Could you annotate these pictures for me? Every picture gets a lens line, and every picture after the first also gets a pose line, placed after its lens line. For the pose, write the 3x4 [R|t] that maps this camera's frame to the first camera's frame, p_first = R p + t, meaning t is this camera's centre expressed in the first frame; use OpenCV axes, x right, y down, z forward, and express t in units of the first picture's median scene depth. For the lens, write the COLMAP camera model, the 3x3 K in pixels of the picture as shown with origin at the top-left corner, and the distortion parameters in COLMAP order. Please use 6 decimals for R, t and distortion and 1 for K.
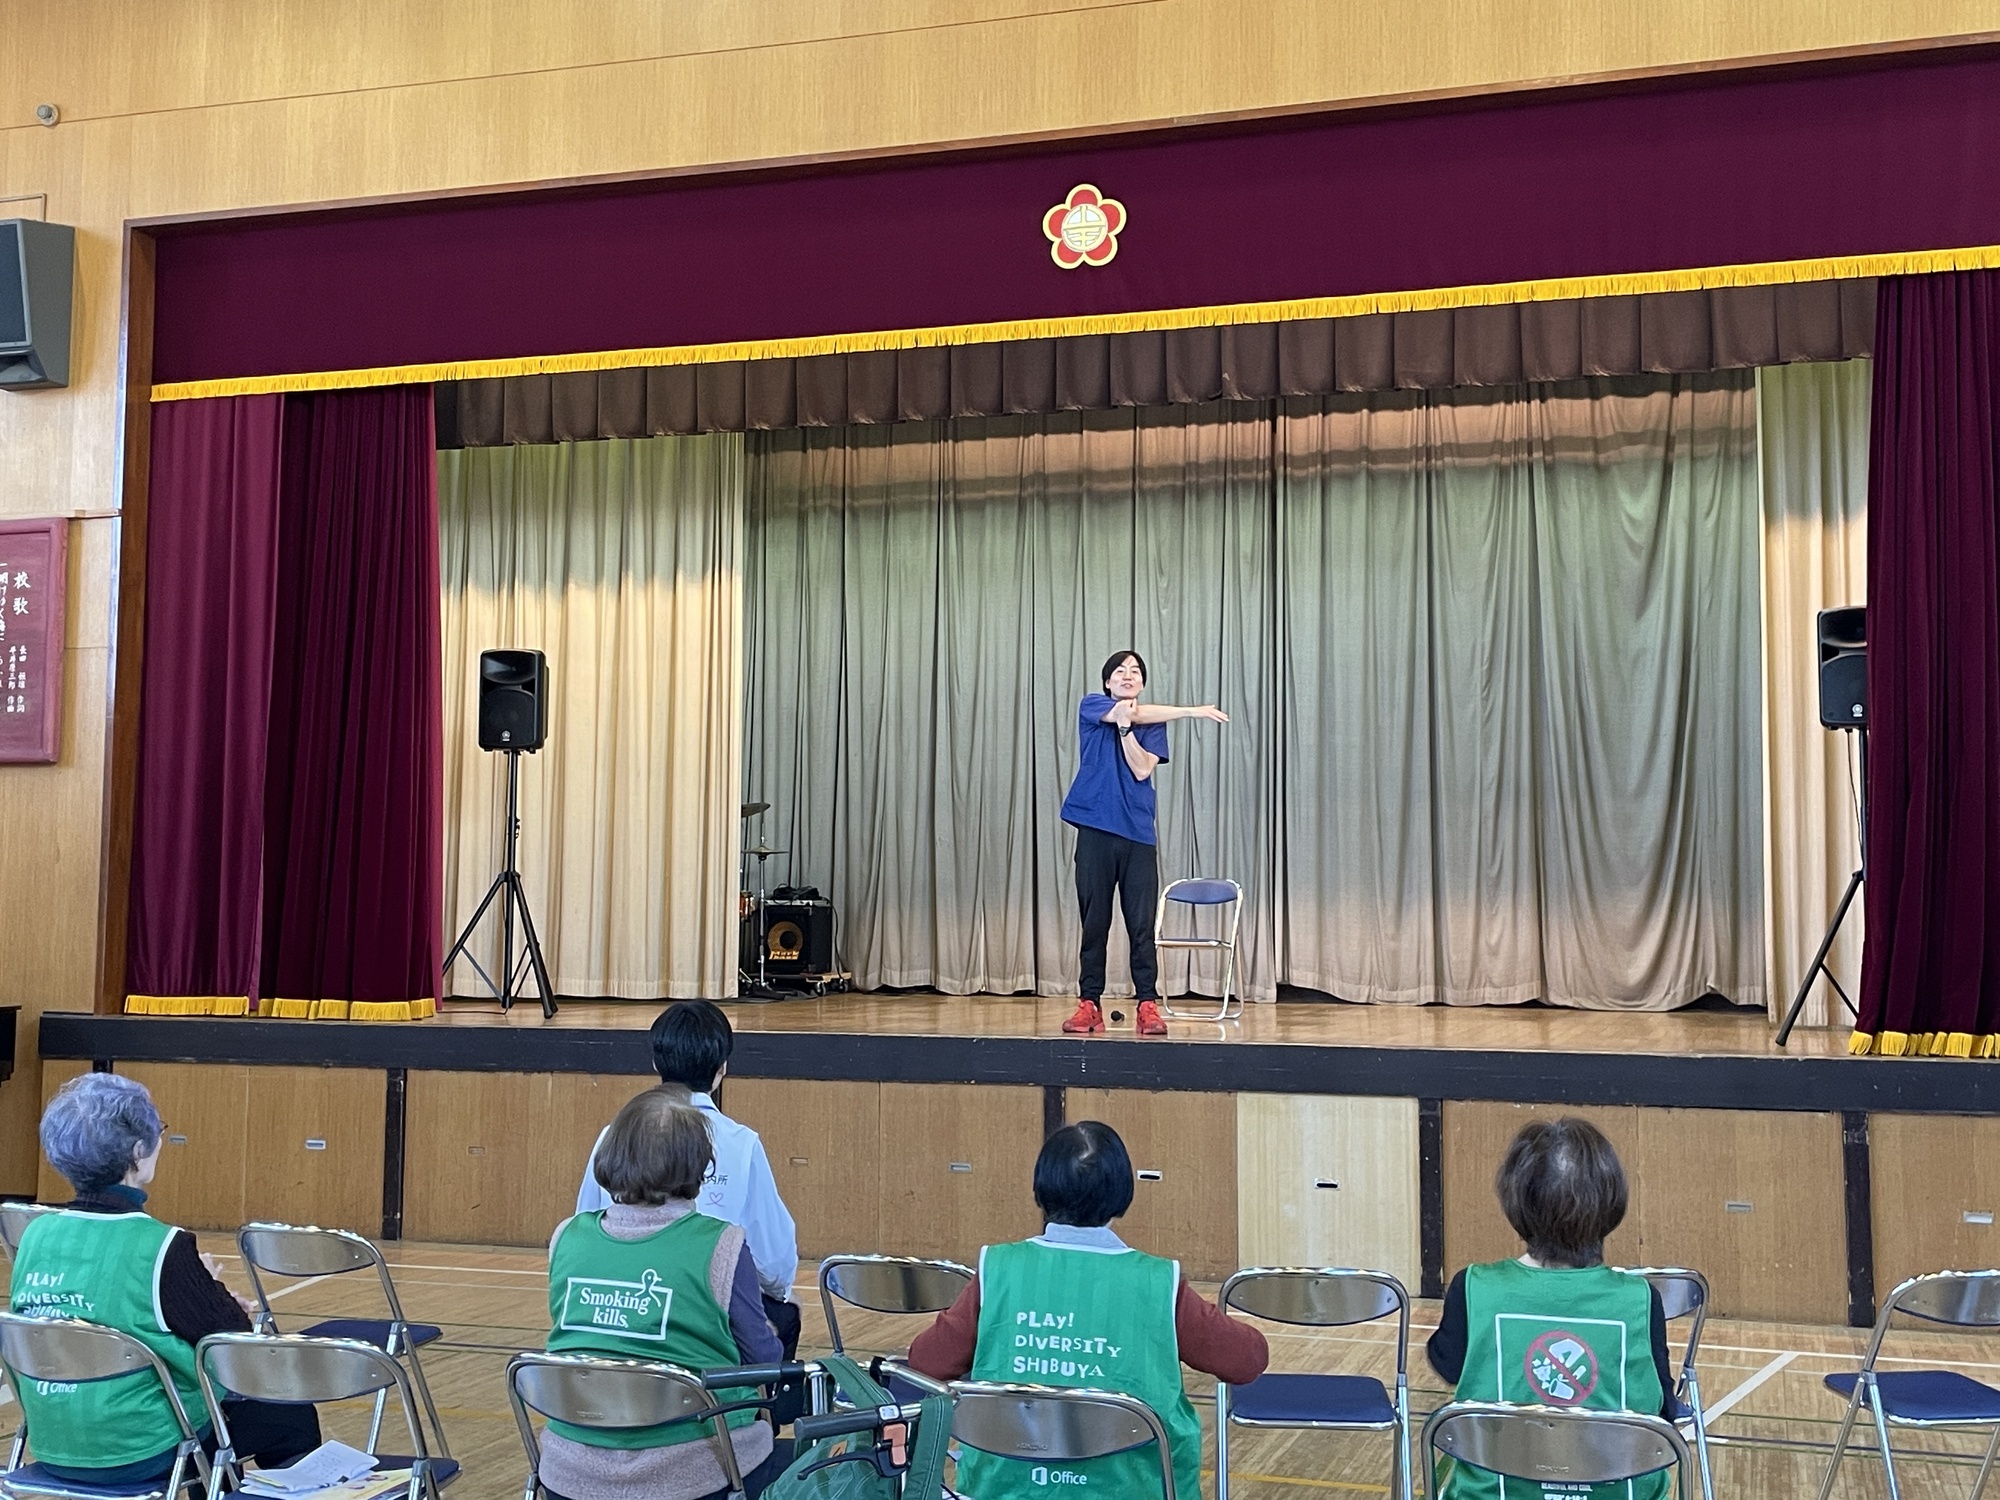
lens RADIAL K [[2333.0, 0, 1001.1], [0, 2333.0, 699.9], [0, 0, 1]] dist [0.110688, -0.009741]
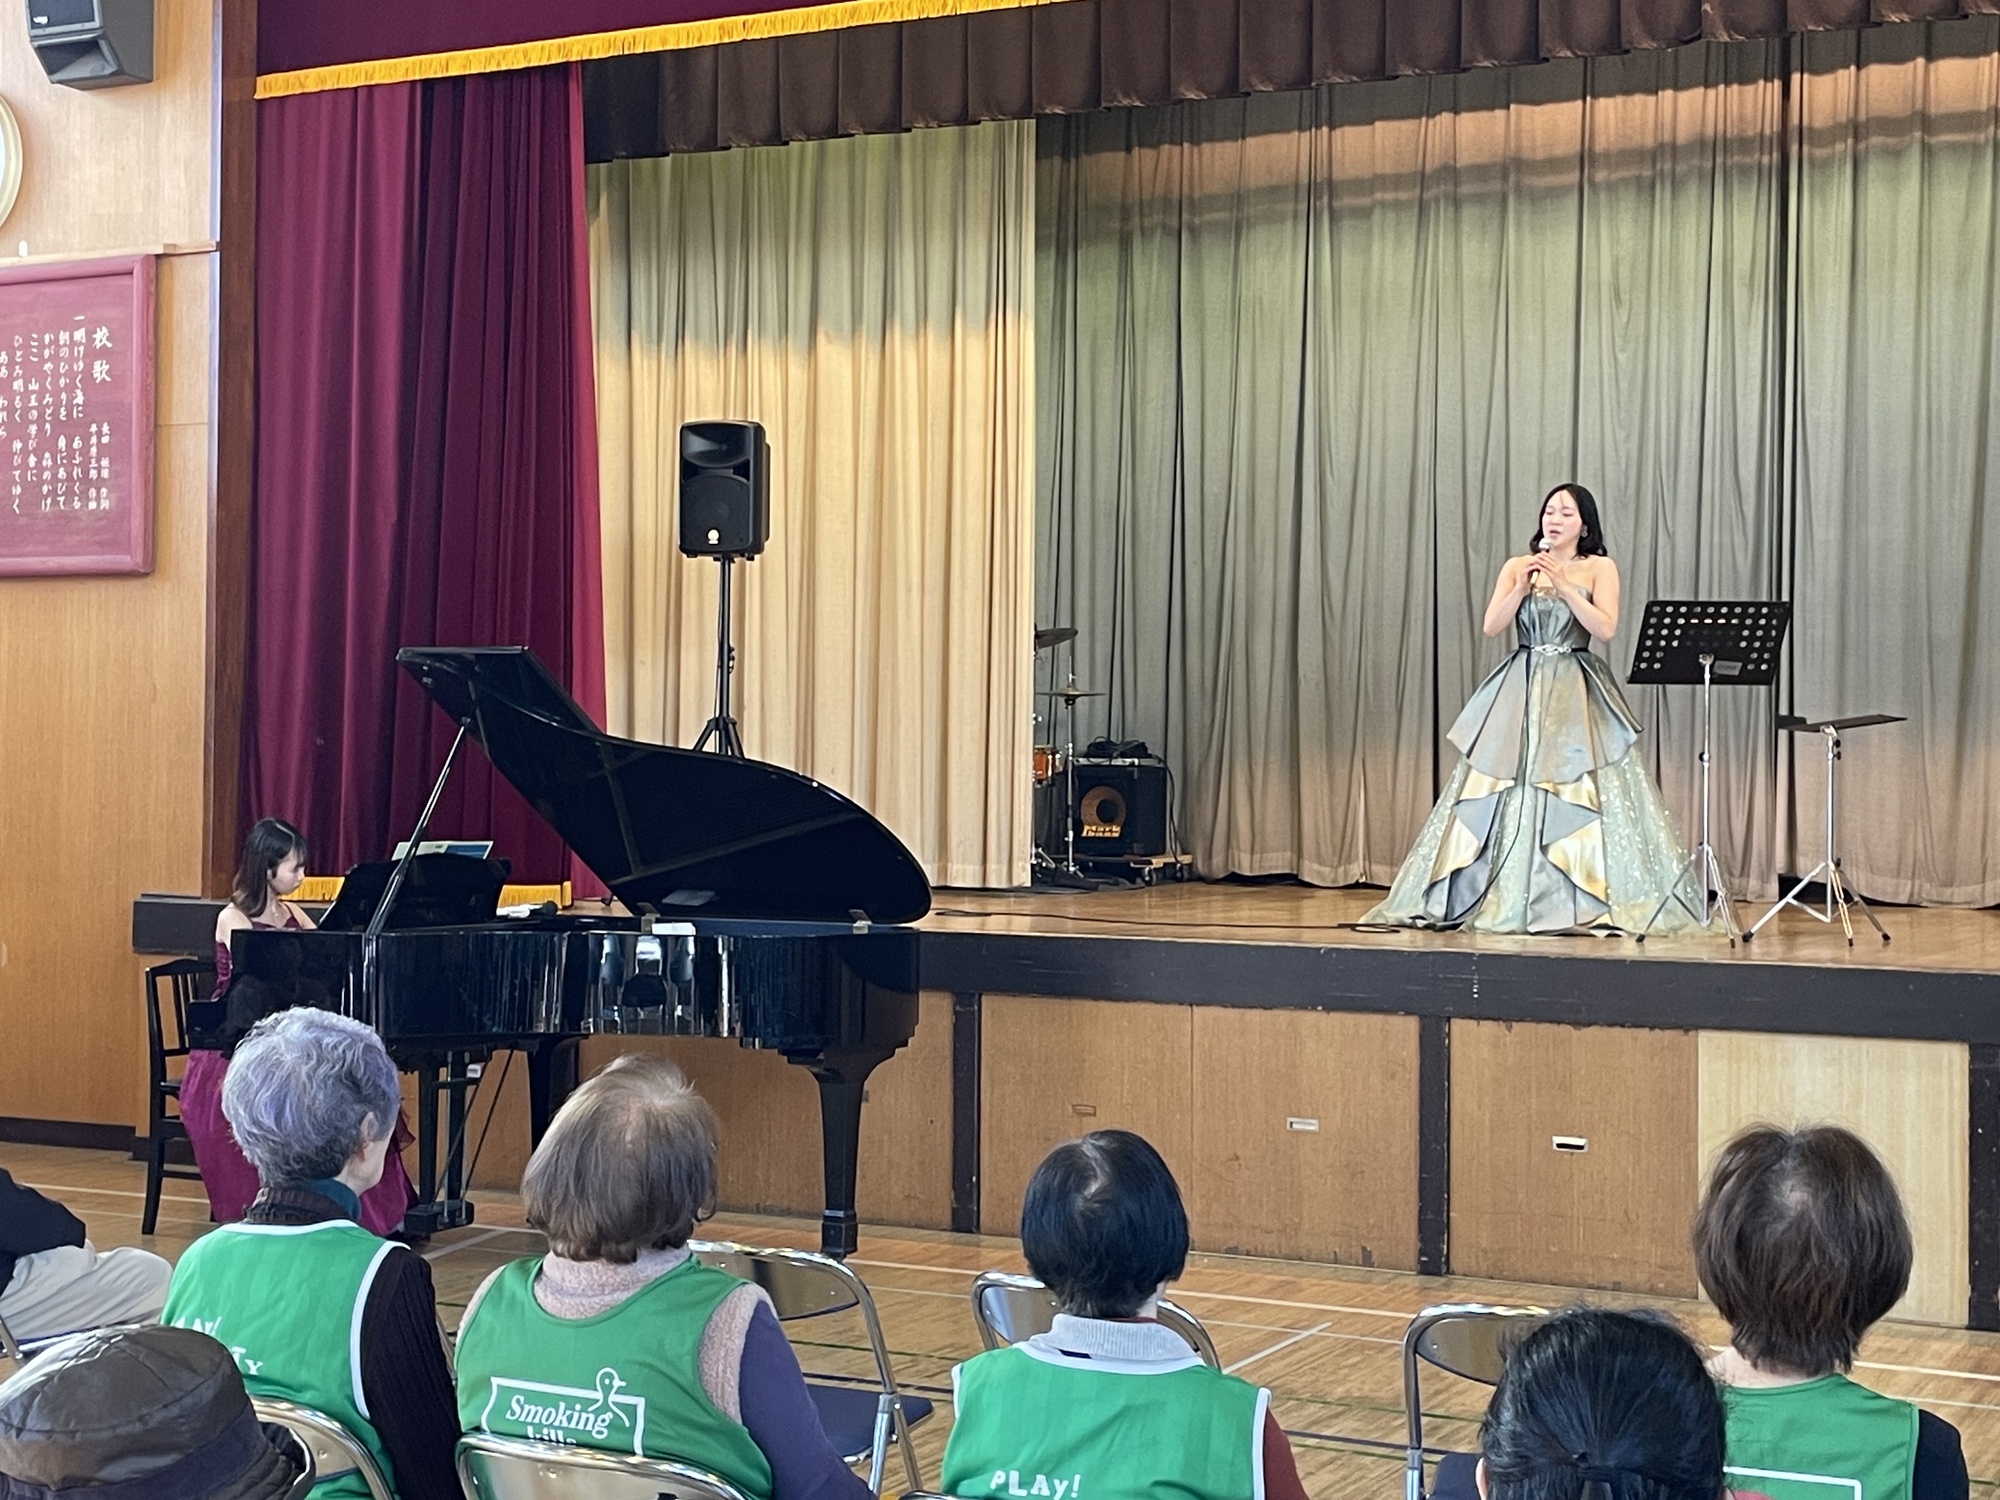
lens RADIAL K [[2857.5, 0, 1000.0], [0, 2857.5, 750.0], [0, 0, 1]] dist [0.075259, -0.182259]
pose [[0.987757, 0.002300, -0.155983, 0.019324], [0.010472, 0.996658, 0.081011, 0.009101], [0.155648, -0.081653, 0.984432, 0.099655]]
